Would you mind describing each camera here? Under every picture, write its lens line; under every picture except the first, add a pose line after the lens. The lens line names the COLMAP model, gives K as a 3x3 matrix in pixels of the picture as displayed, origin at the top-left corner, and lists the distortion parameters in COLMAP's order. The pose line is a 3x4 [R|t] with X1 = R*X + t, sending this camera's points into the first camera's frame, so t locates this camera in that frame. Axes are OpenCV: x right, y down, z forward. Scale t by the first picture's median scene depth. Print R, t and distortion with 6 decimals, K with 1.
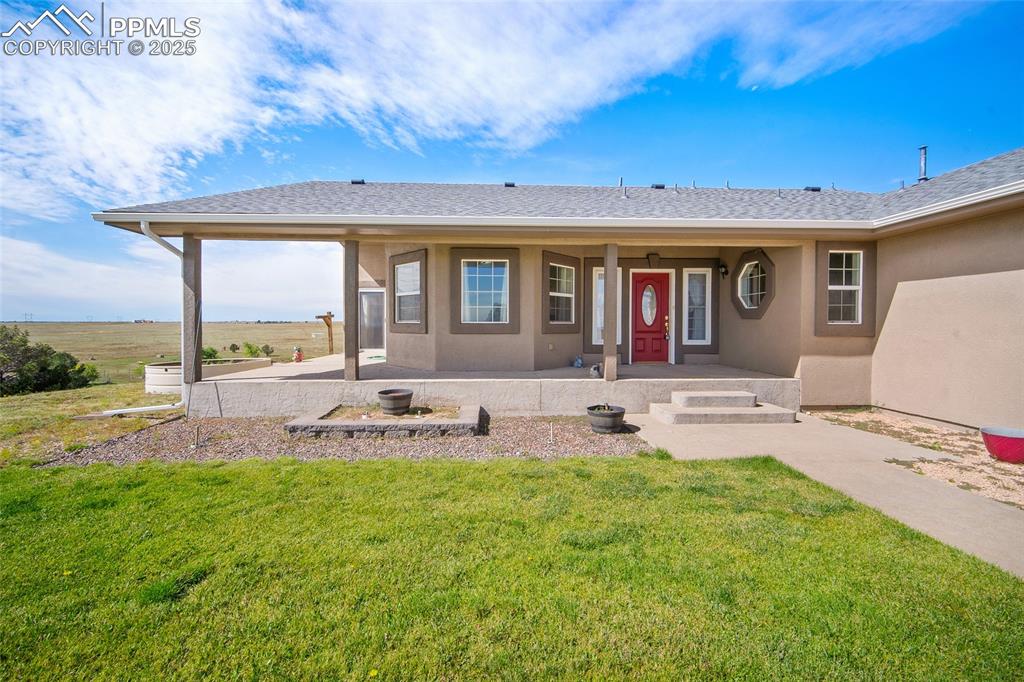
lens RADIAL K [[416.1, 0, 514.3], [0, 416.1, 319.1], [0, 0, 1]] dist [-0.007765, -0.000011]
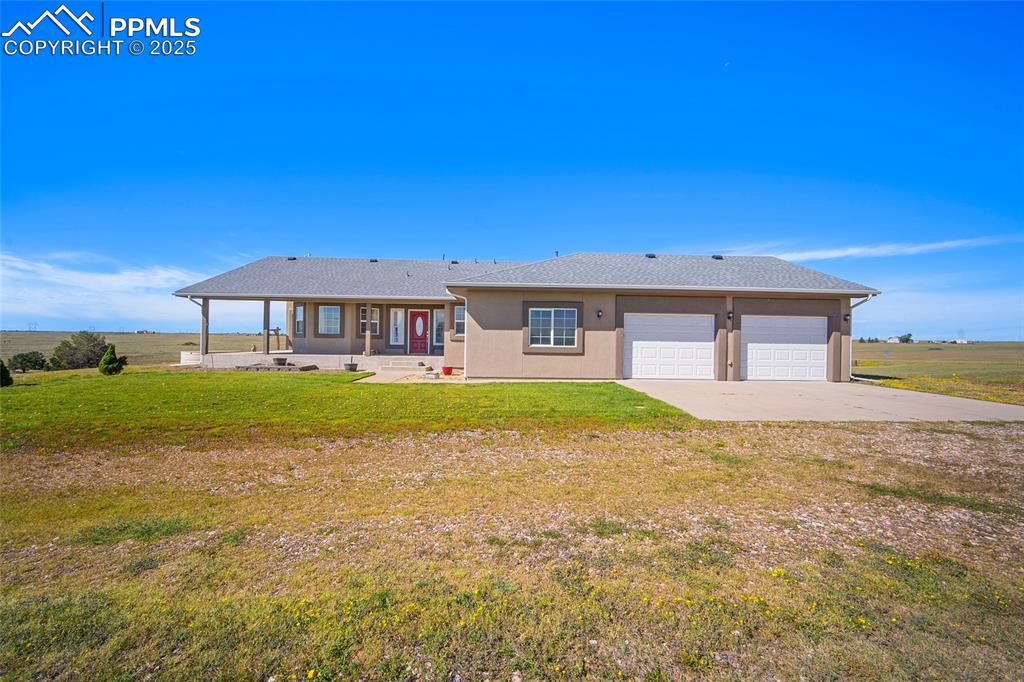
lens RADIAL K [[411.7, 0, 509.2], [0, 411.7, 328.7], [0, 0, 1]] dist [0.000133, -0.000180]
pose [[0.999896, 0.012833, -0.006532, 0.954478], [-0.012927, 0.999810, -0.014603, 0.003701], [0.006343, 0.014686, 0.999872, -1.306250]]
